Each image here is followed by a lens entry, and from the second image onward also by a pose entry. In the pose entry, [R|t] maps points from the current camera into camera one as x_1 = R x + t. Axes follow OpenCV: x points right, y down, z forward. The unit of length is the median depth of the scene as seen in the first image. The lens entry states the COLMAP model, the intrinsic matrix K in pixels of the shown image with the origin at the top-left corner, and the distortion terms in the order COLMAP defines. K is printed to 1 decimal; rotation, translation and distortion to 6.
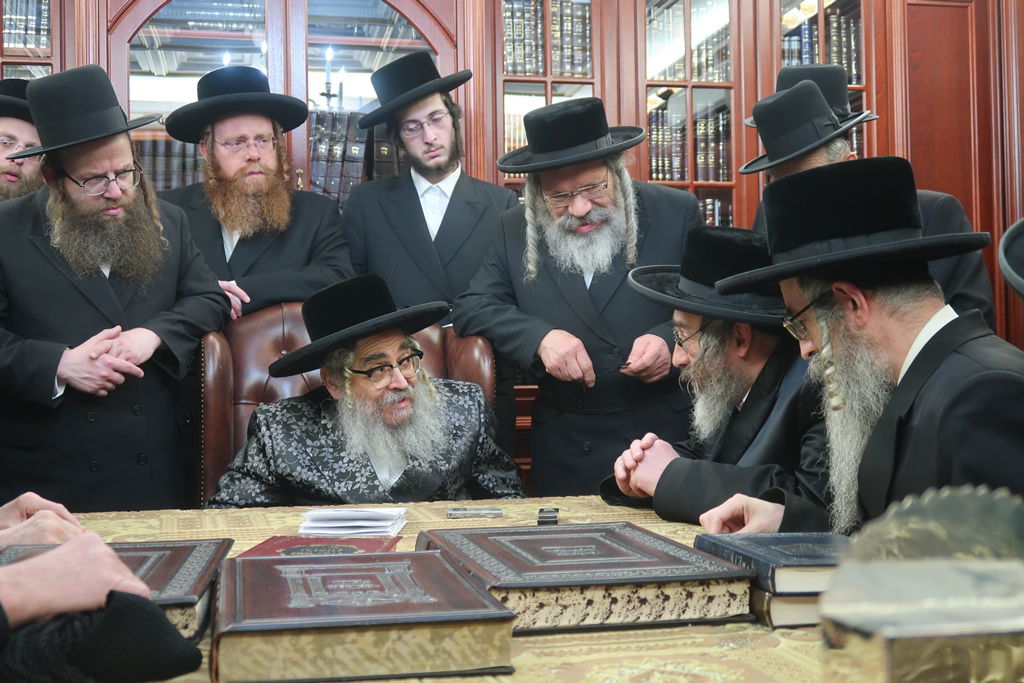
lens RADIAL K [[1309.0, 0, 511.0], [0, 1309.0, 345.3], [0, 0, 1]] dist [-0.001658, 0.000000]
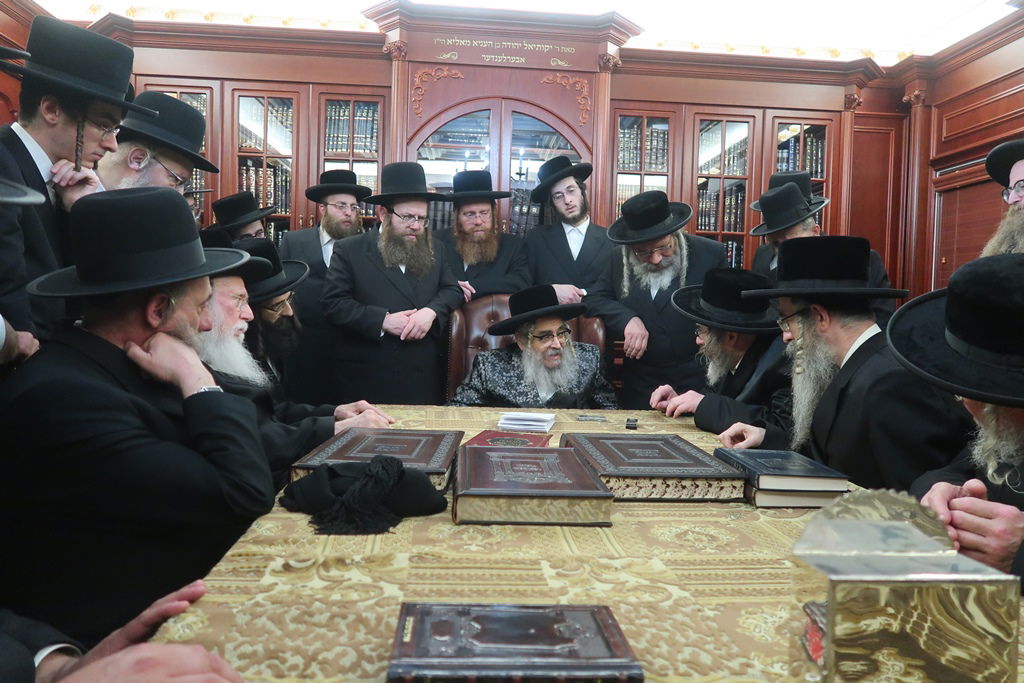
lens RADIAL K [[707.9, 0, 511.5], [0, 707.9, 341.9], [0, 0, 1]] dist [-0.025536, 0.006807]
pose [[0.989140, 0.049511, -0.138388, -0.007492], [-0.042071, 0.997534, 0.056180, -0.036345], [0.140828, -0.049748, 0.988783, 0.000439]]
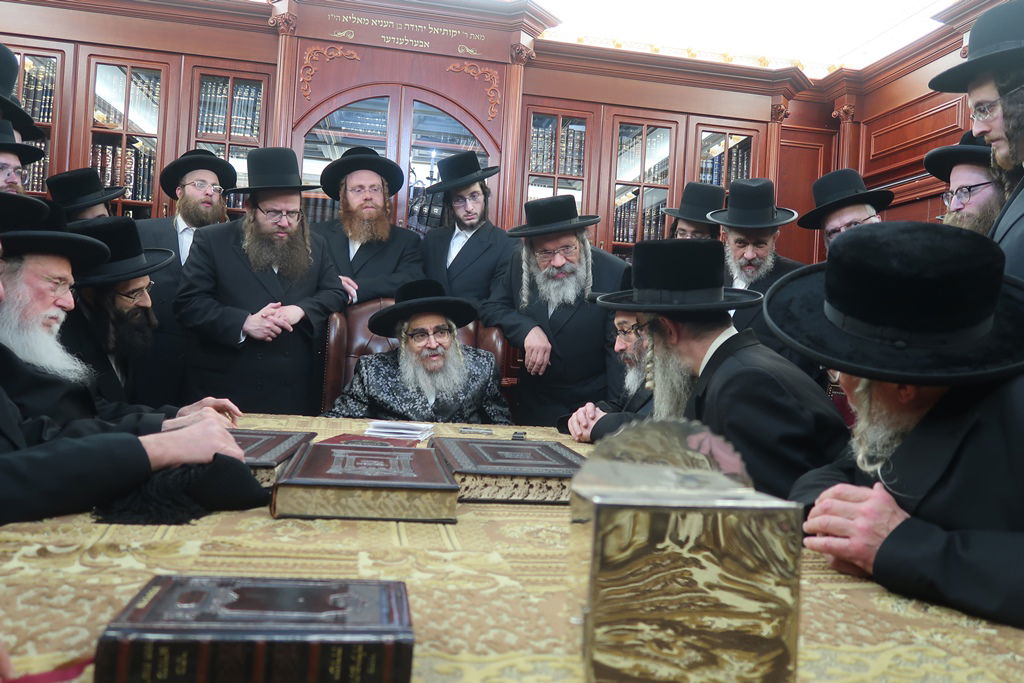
lens RADIAL K [[787.8, 0, 512.2], [0, 787.8, 343.2], [0, 0, 1]] dist [-0.008009, -0.003345]
pose [[0.996576, 0.073853, -0.037187, 0.054311], [-0.073618, 0.997257, 0.007627, 0.007541], [0.037648, -0.004863, 0.999279, 0.011018]]
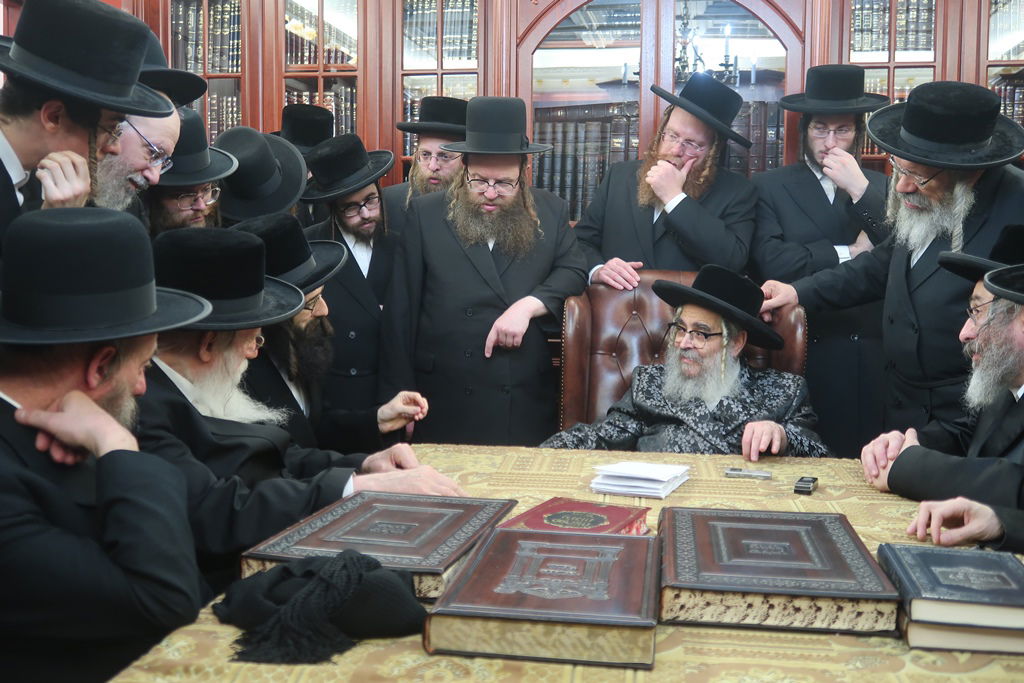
lens RADIAL K [[1082.3, 0, 509.0], [0, 1082.3, 343.4], [0, 0, 1]] dist [-0.018340, 0.000000]
pose [[0.932491, 0.048760, -0.357887, 0.136440], [-0.016995, 0.995672, 0.091374, -0.091950], [0.360794, -0.079123, 0.929283, 0.005145]]
